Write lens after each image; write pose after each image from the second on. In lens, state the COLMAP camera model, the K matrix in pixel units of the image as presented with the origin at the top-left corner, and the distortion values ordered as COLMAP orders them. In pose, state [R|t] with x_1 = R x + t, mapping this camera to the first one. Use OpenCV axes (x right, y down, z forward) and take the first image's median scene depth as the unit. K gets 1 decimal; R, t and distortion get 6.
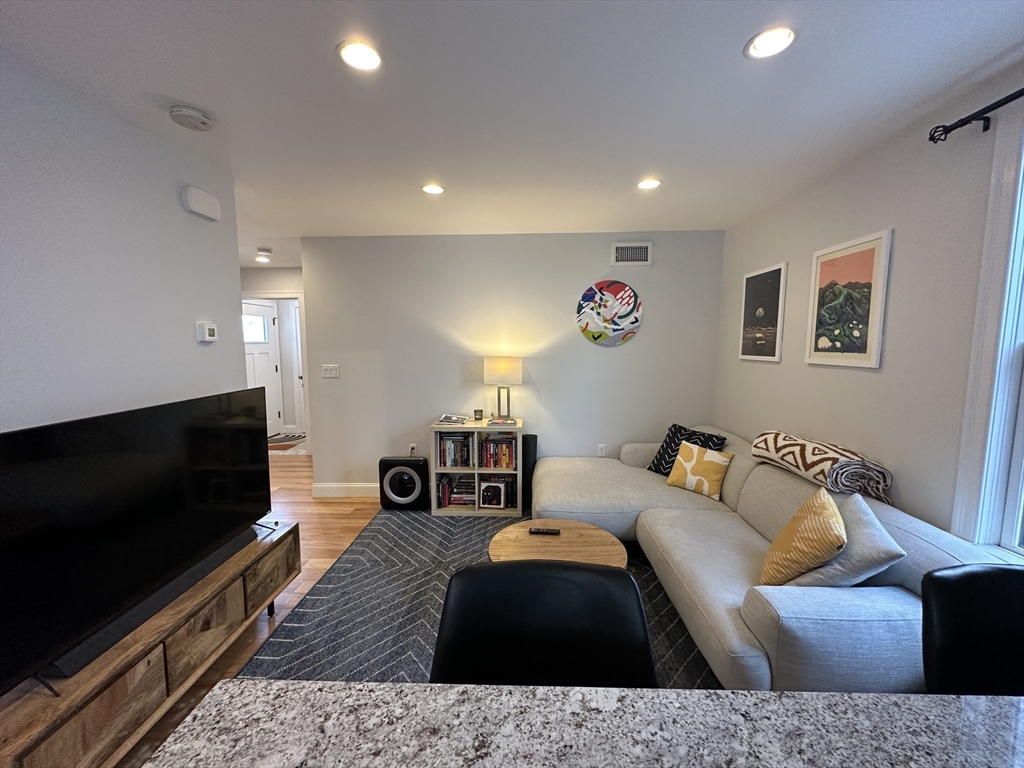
lens RADIAL K [[409.0, 0, 511.0], [0, 409.0, 381.1], [0, 0, 1]] dist [-0.002092, 0.000876]
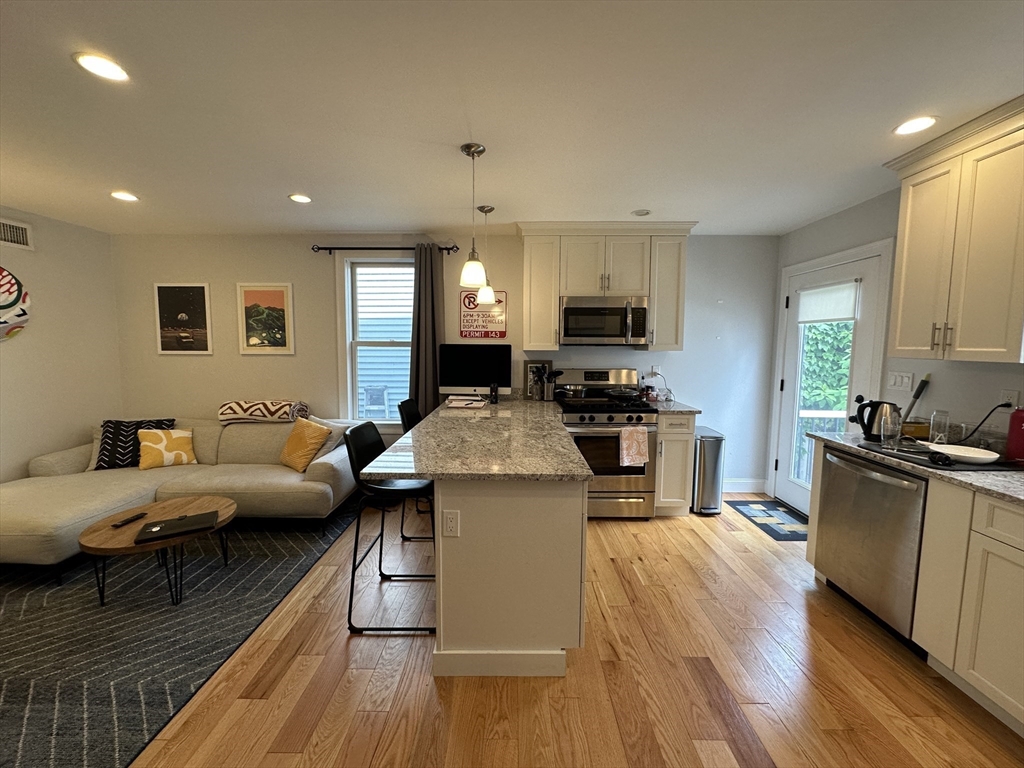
lens RADIAL K [[409.0, 0, 510.5], [0, 409.0, 381.1], [0, 0, 1]] dist [-0.002092, 0.000876]
pose [[-0.019919, -0.088496, 0.995877, -0.773347], [0.087739, 0.992077, 0.089913, 0.006875], [-0.995944, 0.089168, -0.011997, 0.014265]]
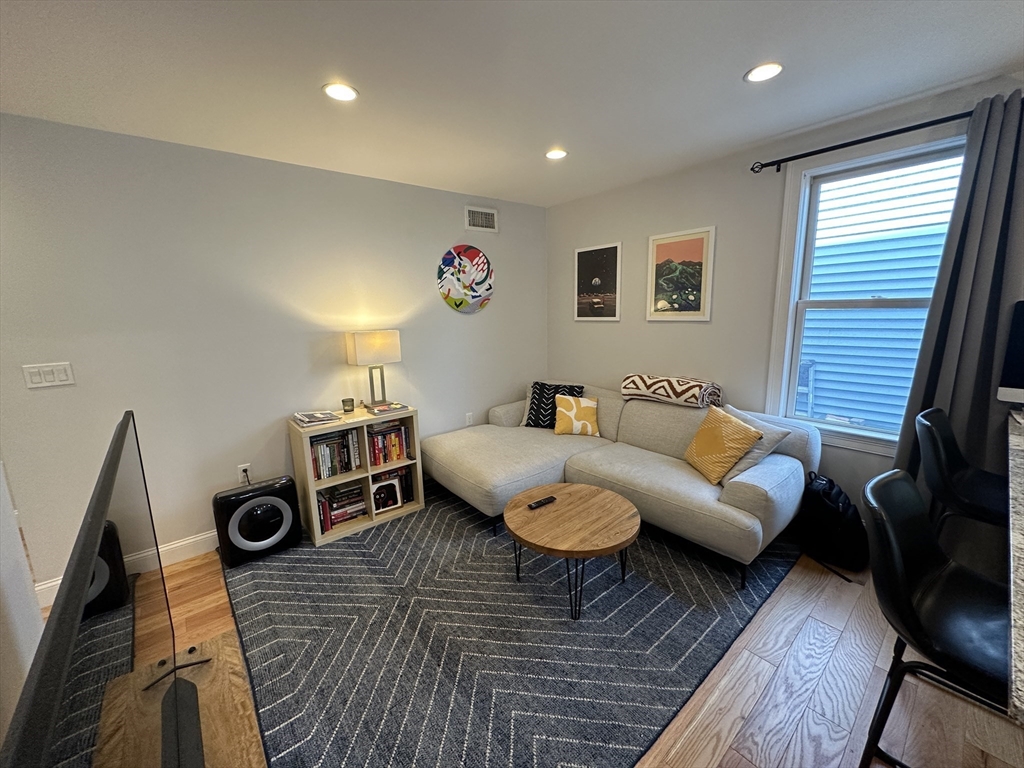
lens RADIAL K [[409.0, 0, 511.2], [0, 409.0, 380.9], [0, 0, 1]] dist [-0.002092, 0.000876]
pose [[0.745620, -0.137655, 0.651999, -0.473631], [0.088854, 0.990232, 0.107453, -0.029239], [-0.660421, -0.022186, 0.750567, 0.260011]]
